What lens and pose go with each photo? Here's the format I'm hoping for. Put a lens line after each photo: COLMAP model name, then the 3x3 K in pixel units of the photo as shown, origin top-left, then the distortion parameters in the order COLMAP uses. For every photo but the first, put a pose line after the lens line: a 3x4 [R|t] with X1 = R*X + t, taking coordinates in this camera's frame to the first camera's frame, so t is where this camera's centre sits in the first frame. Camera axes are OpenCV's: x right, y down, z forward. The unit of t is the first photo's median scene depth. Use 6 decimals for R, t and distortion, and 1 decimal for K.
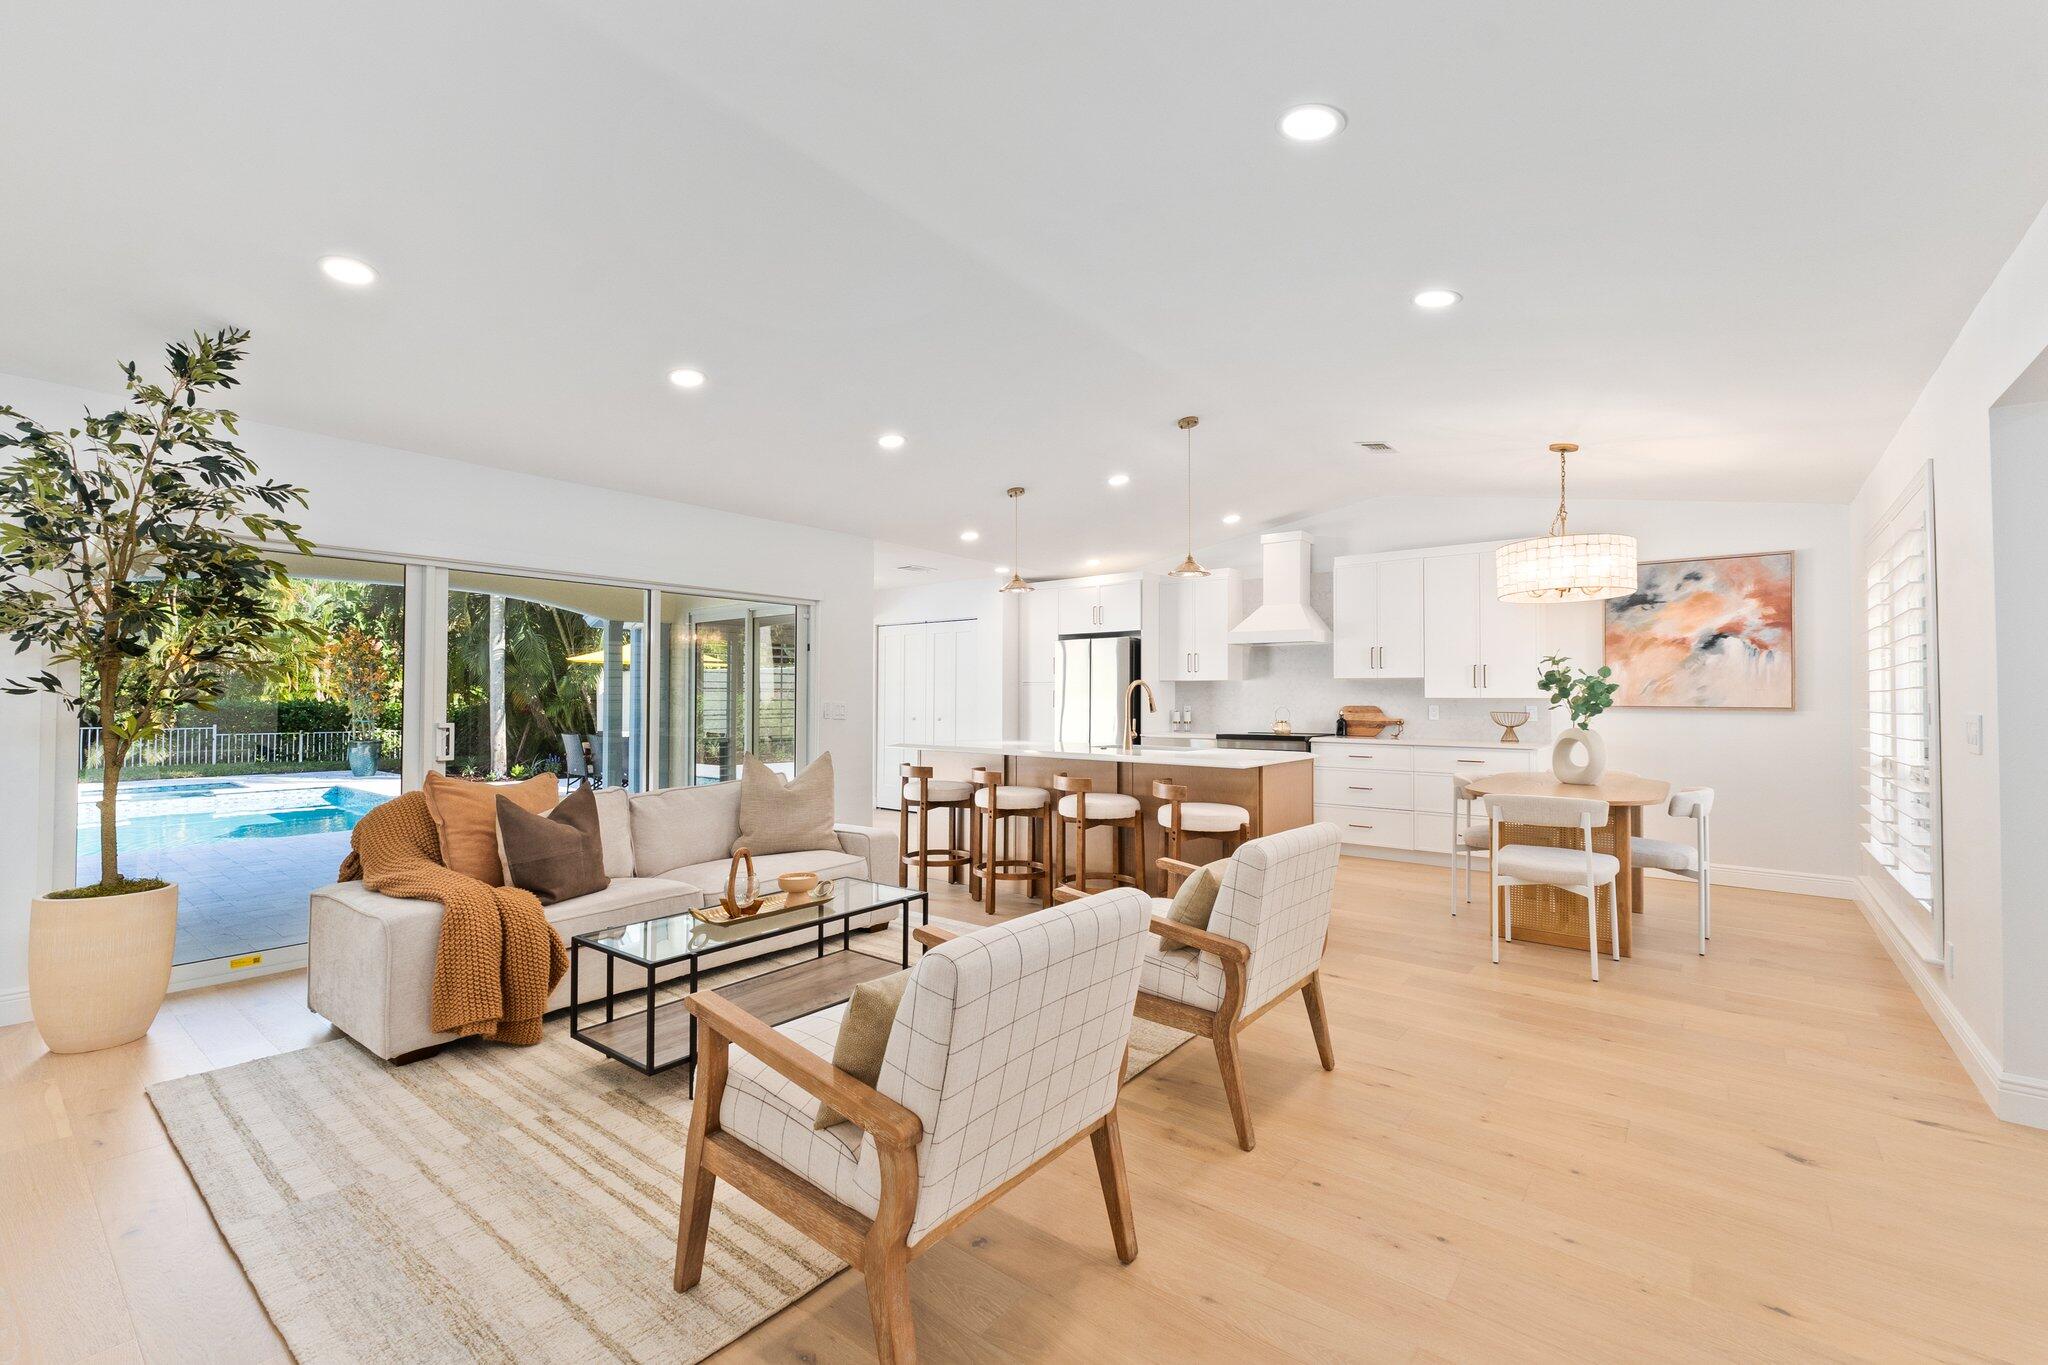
lens RADIAL K [[871.2, 0, 1020.5], [0, 871.2, 681.6], [0, 0, 1]] dist [0.003500, 0.001375]
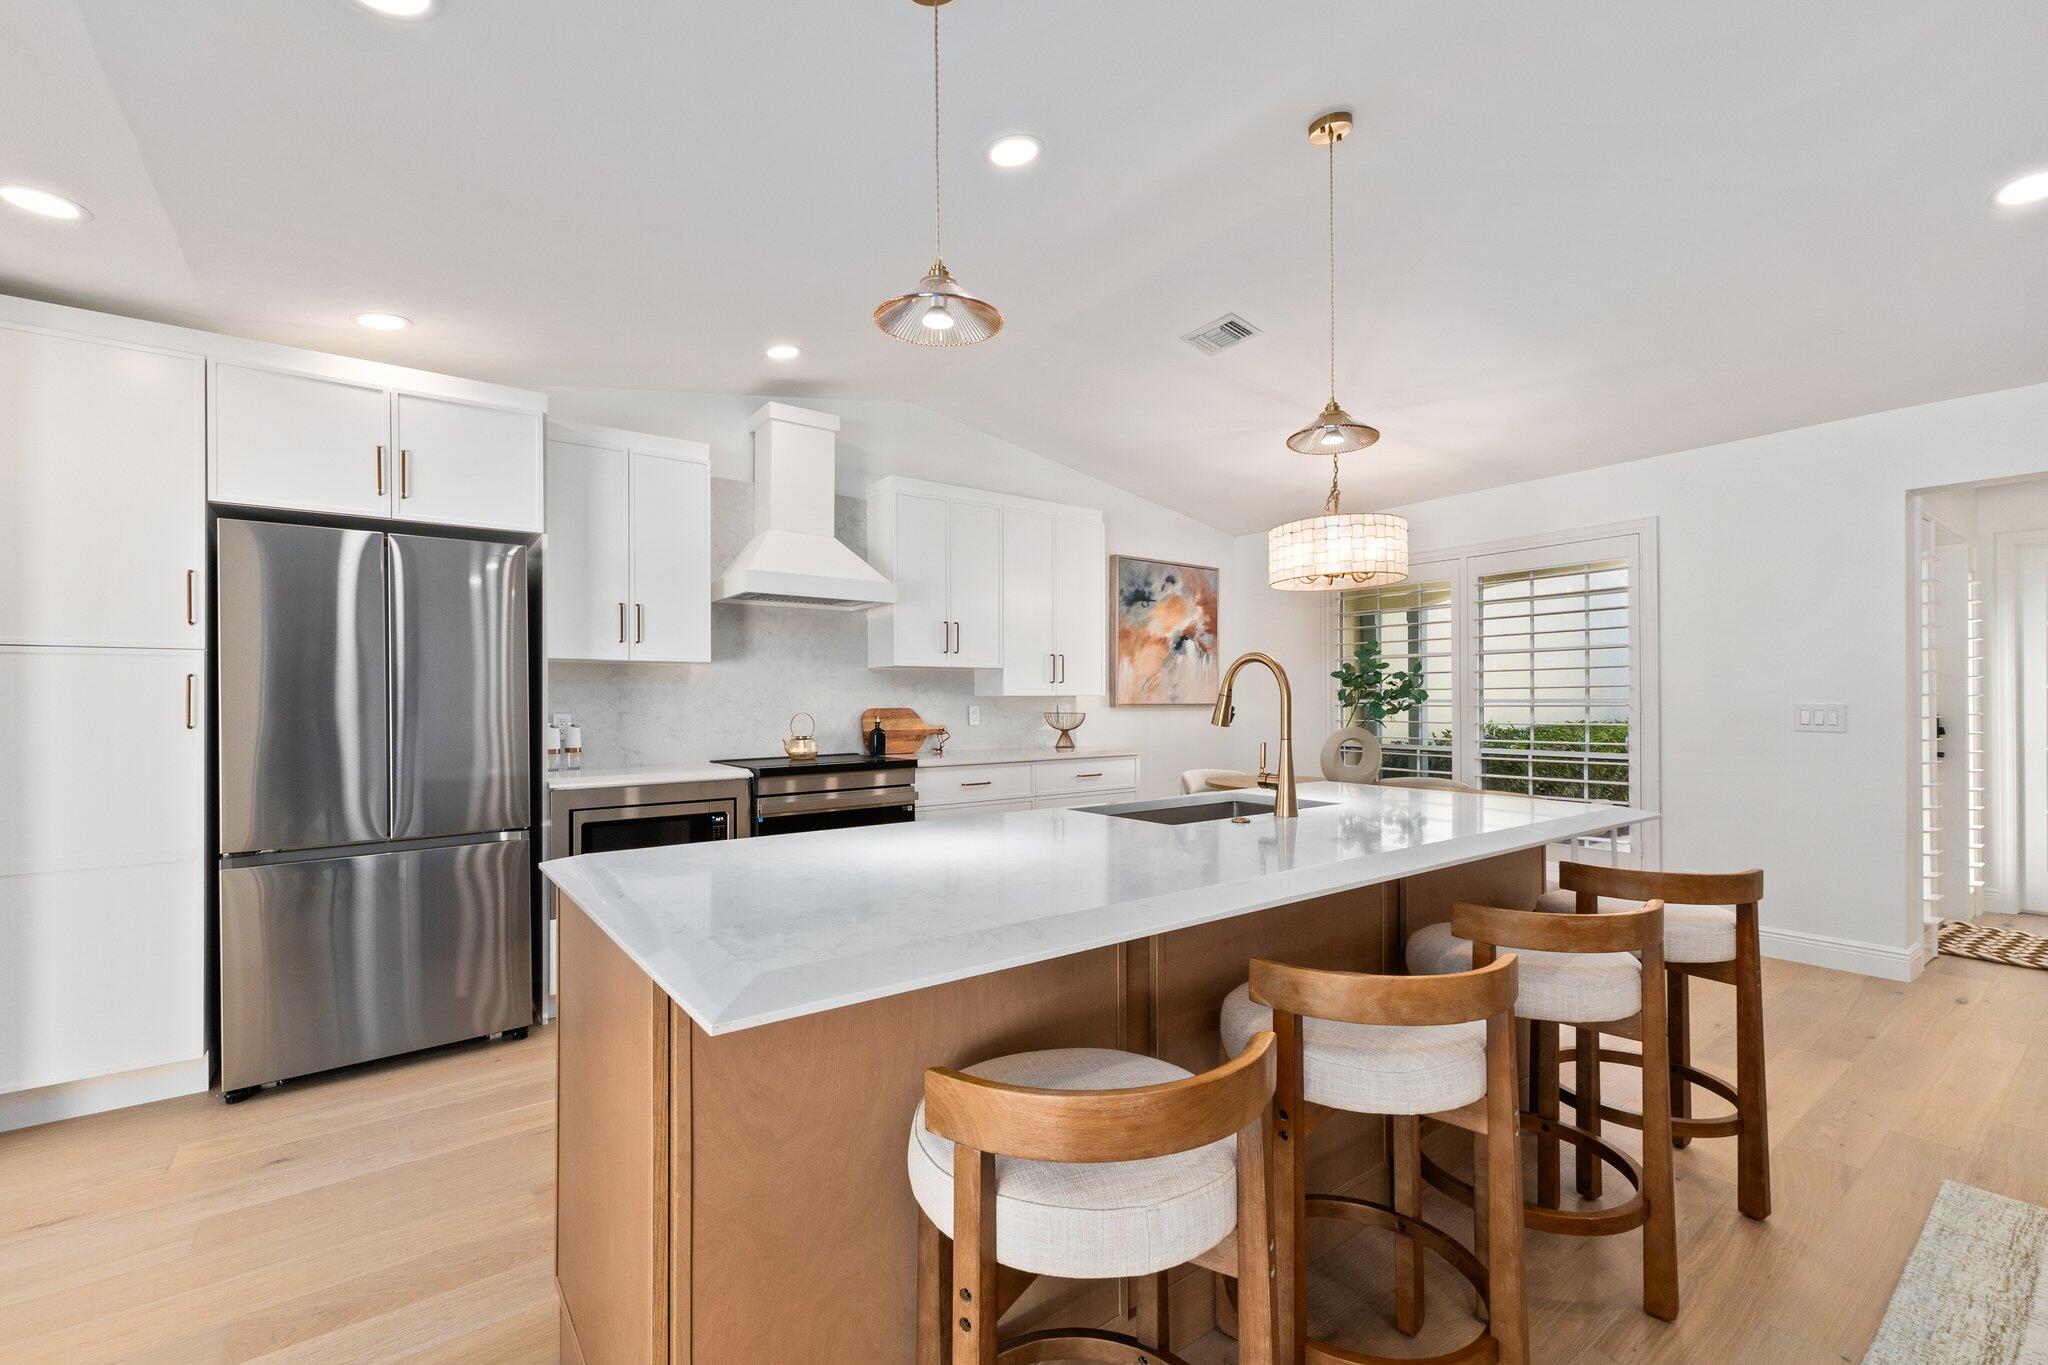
lens RADIAL K [[871.2, 0, 1024.2], [0, 871.2, 696.4], [0, 0, 1]] dist [0.003500, 0.001375]
pose [[0.244316, -0.000440, 0.969696, -0.275568], [-0.014044, 0.999893, 0.003992, 0.017520], [-0.969594, -0.014594, 0.244283, 0.890120]]
